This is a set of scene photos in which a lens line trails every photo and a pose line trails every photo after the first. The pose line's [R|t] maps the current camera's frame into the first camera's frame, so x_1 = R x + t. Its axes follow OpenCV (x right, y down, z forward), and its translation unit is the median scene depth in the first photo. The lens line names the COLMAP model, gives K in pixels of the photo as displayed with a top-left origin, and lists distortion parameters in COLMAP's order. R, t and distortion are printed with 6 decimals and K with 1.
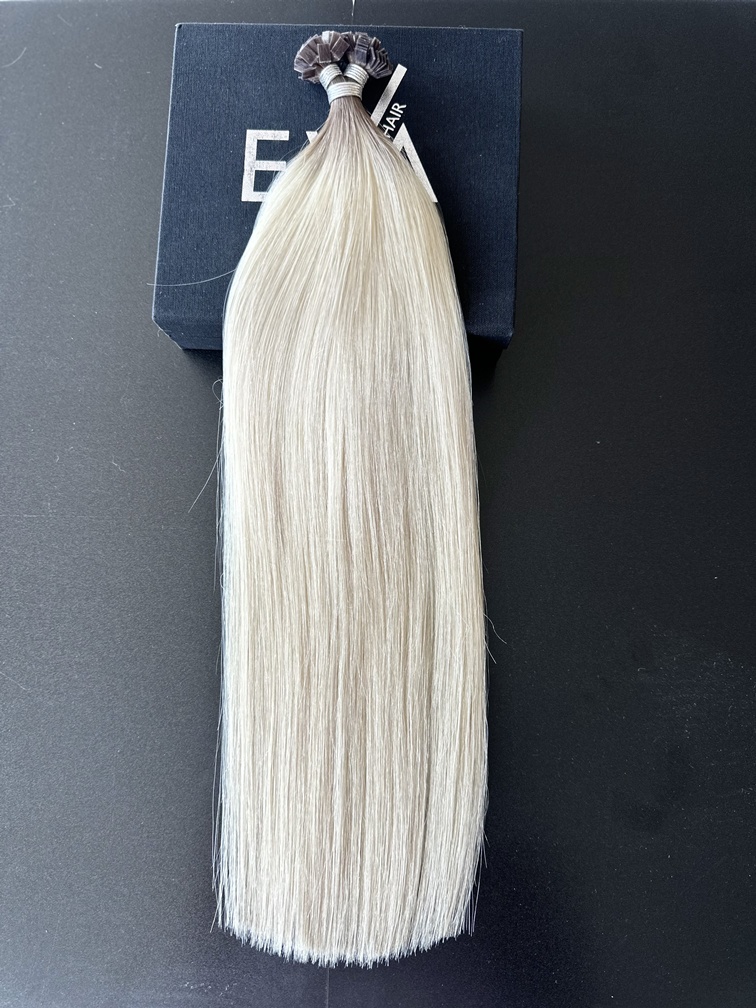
lens RADIAL K [[557.2, 0, 378.0], [0, 557.2, 504.0], [0, 0, 1]] dist [0.049951, -0.000282]
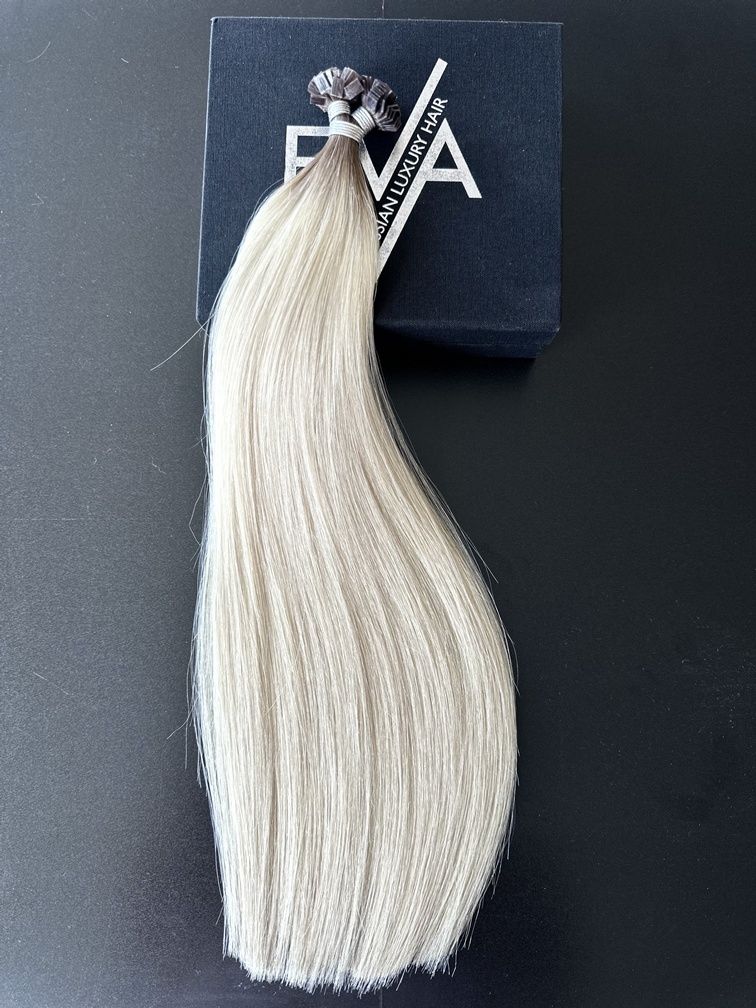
lens RADIAL K [[557.2, 0, 378.0], [0, 557.2, 504.0], [0, 0, 1]] dist [0.049951, -0.000282]
pose [[0.999584, -0.016290, 0.023809, -0.100998], [0.016119, 0.999843, 0.007332, -0.004154], [-0.023925, -0.006945, 0.999690, 0.002648]]
